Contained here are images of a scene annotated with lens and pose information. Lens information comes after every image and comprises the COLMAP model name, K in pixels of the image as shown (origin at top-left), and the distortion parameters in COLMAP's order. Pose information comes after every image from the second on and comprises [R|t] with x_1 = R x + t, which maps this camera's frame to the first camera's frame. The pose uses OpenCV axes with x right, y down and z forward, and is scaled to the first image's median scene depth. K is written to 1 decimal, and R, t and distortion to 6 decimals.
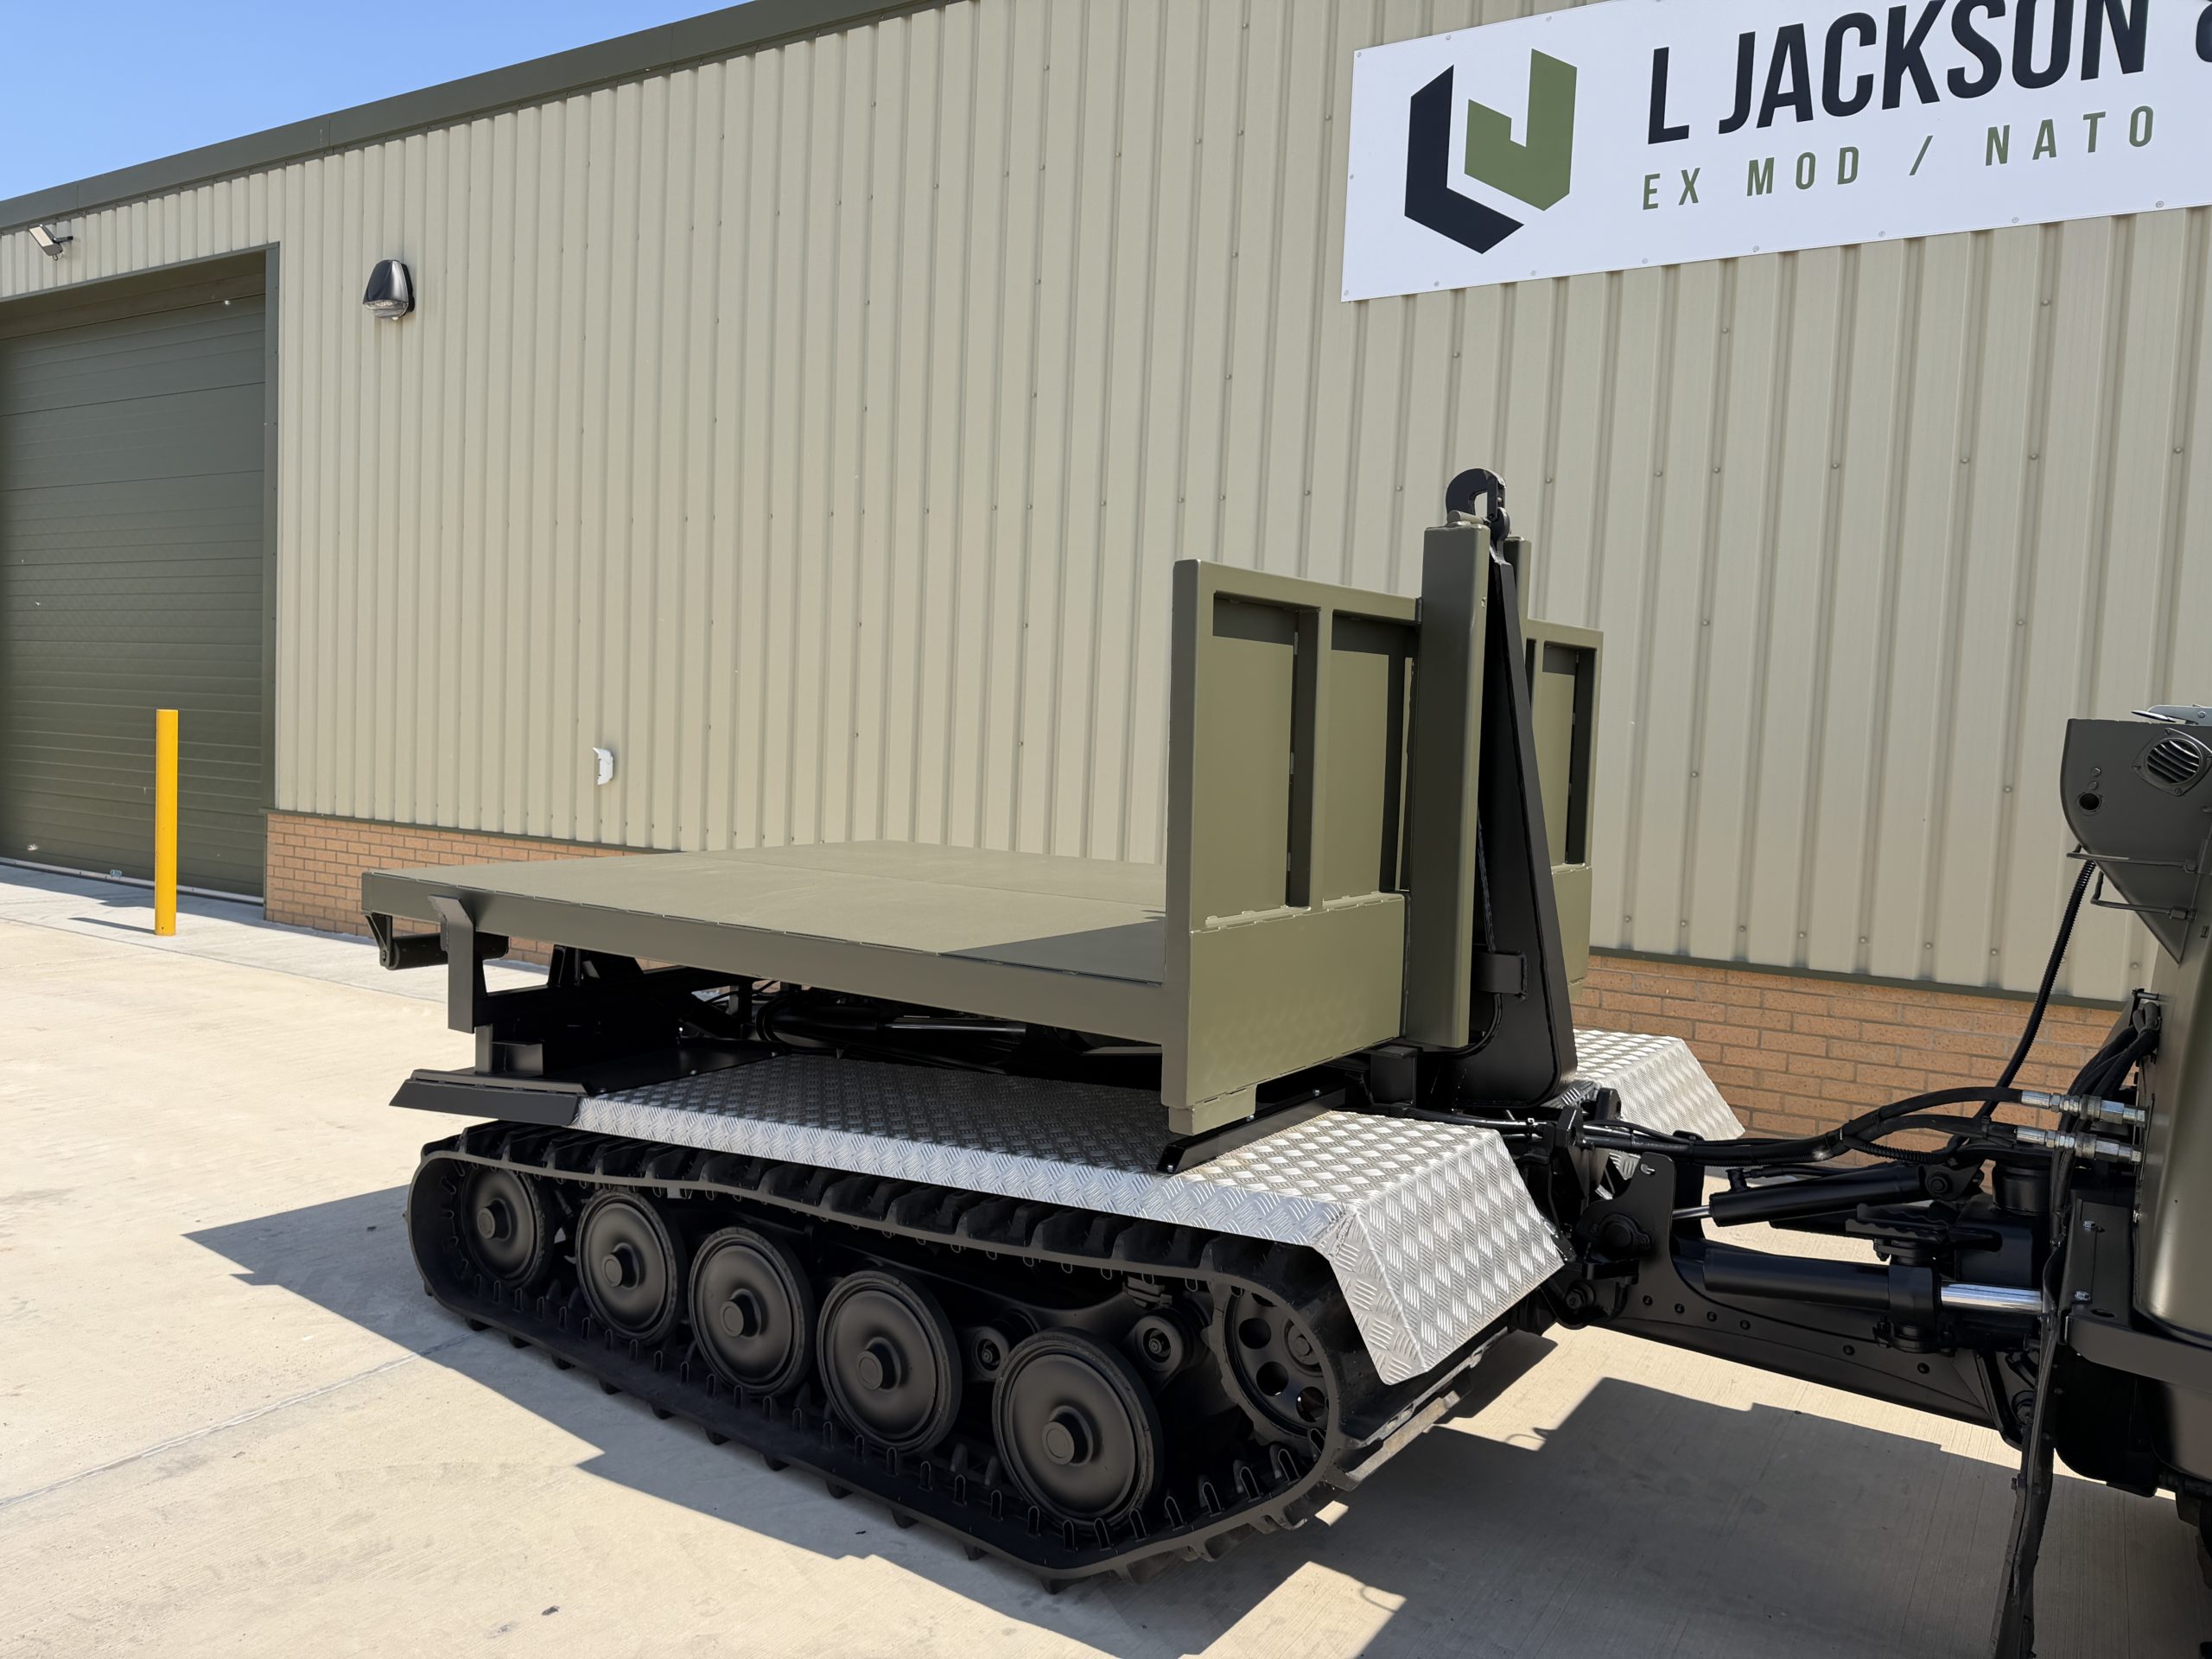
lens RADIAL K [[1560.6, 0, 1088.0], [0, 1560.6, 830.4], [0, 0, 1]] dist [0.047705, -0.054665]
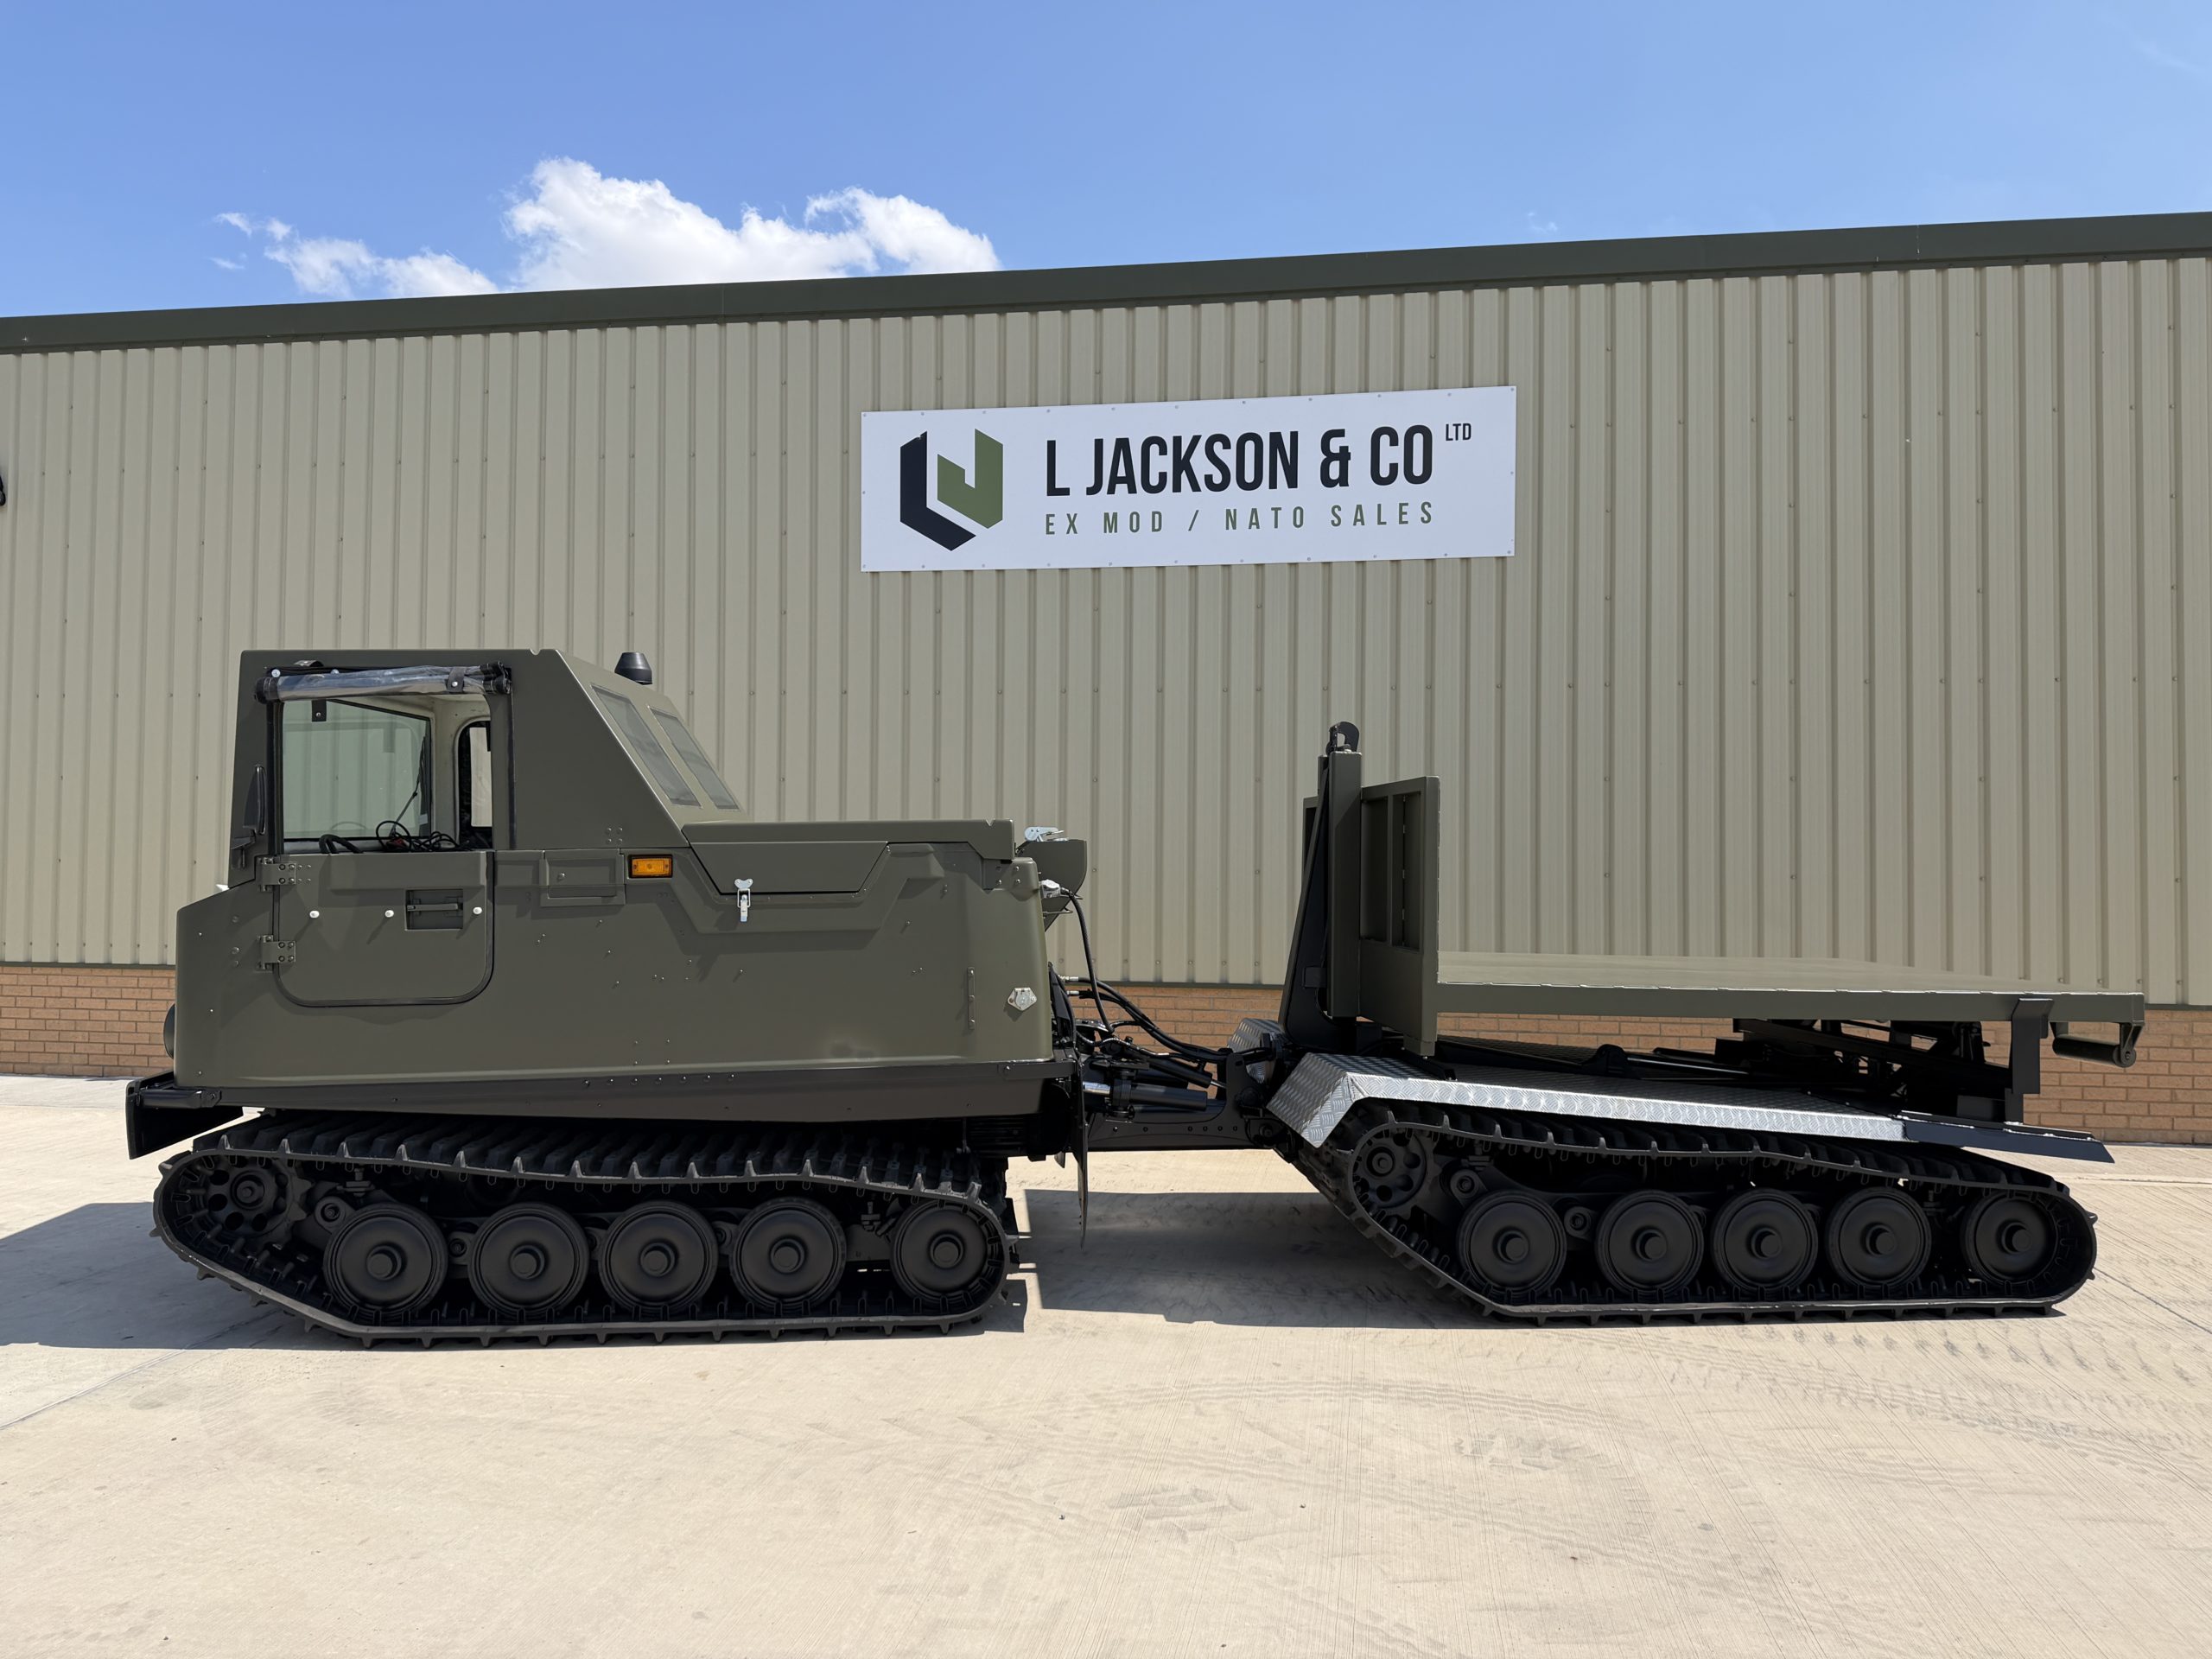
lens RADIAL K [[1560.6, 0, 1086.7], [0, 1560.6, 836.6], [0, 0, 1]] dist [0.047705, -0.054665]
pose [[0.922996, -0.028914, 0.383721, -0.258817], [0.055951, 0.996660, -0.059483, 0.024553], [-0.380720, 0.076372, 0.921531, -0.528503]]
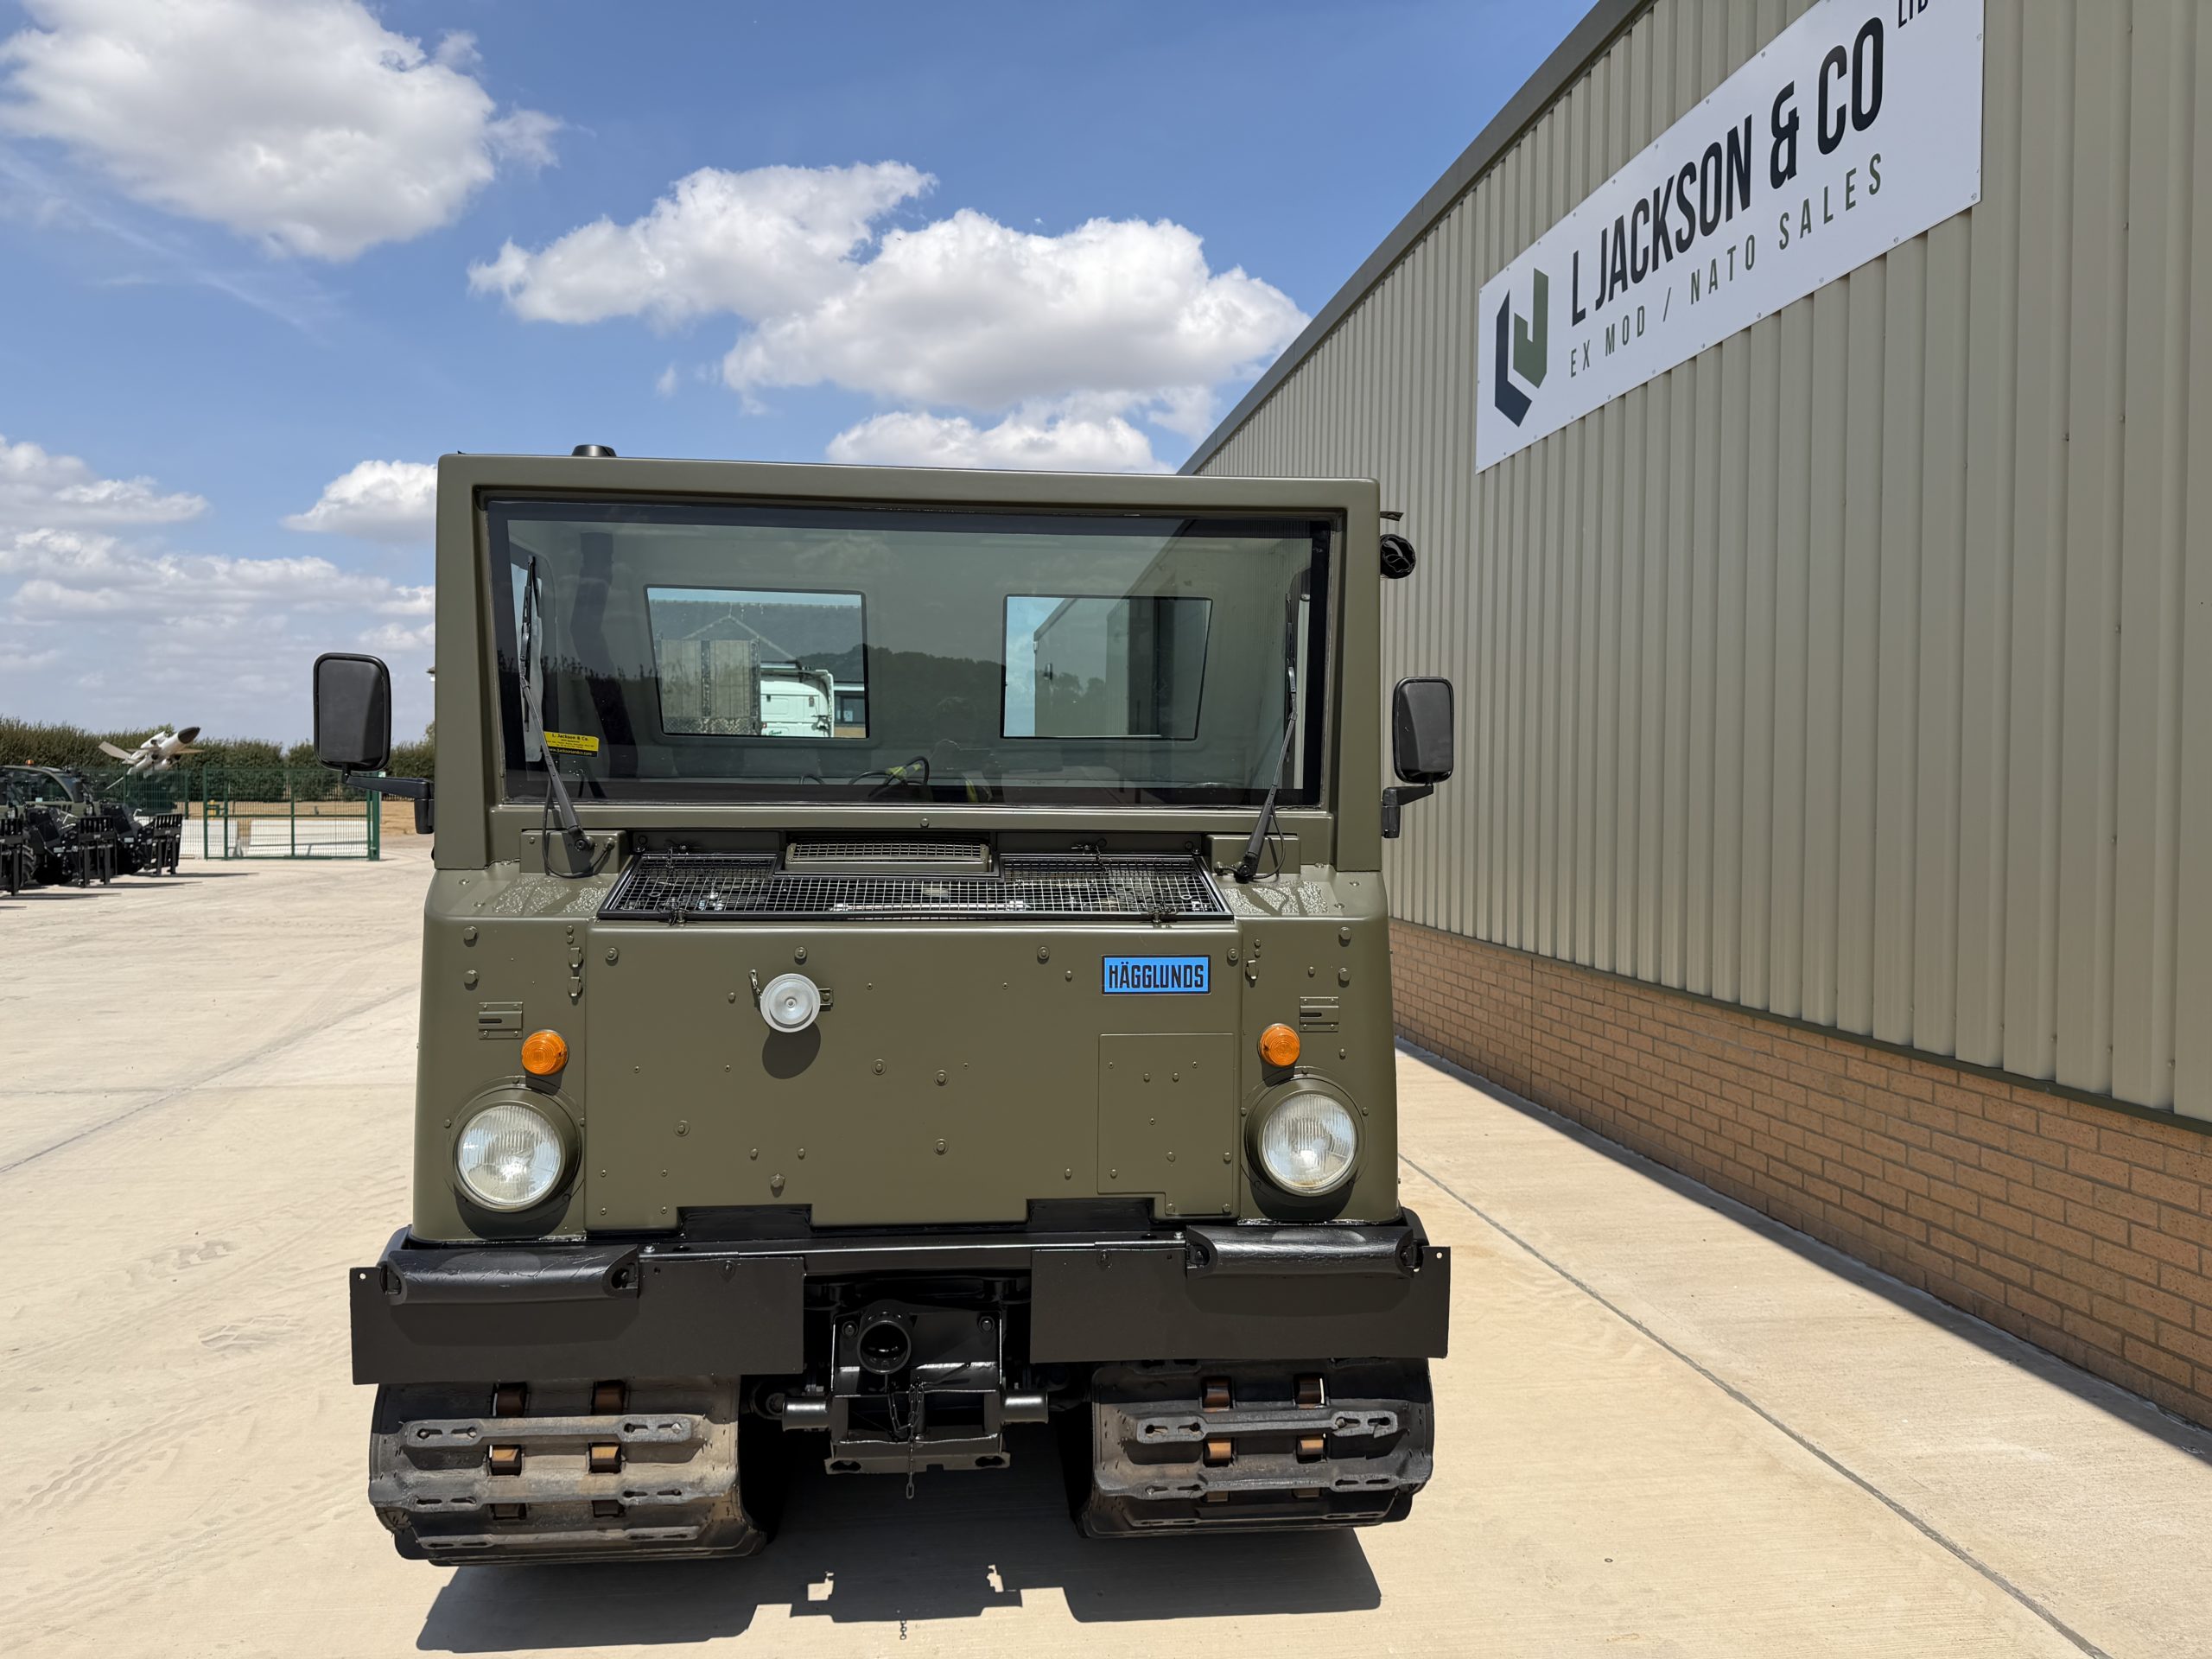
lens RADIAL K [[1560.6, 0, 1081.4], [0, 1560.6, 821.6], [0, 0, 1]] dist [0.047705, -0.054665]
pose [[0.615426, -0.023795, -0.787836, 1.145564], [-0.026420, 0.998360, -0.050791, 0.041492], [0.787752, 0.052072, 0.613788, -0.076454]]
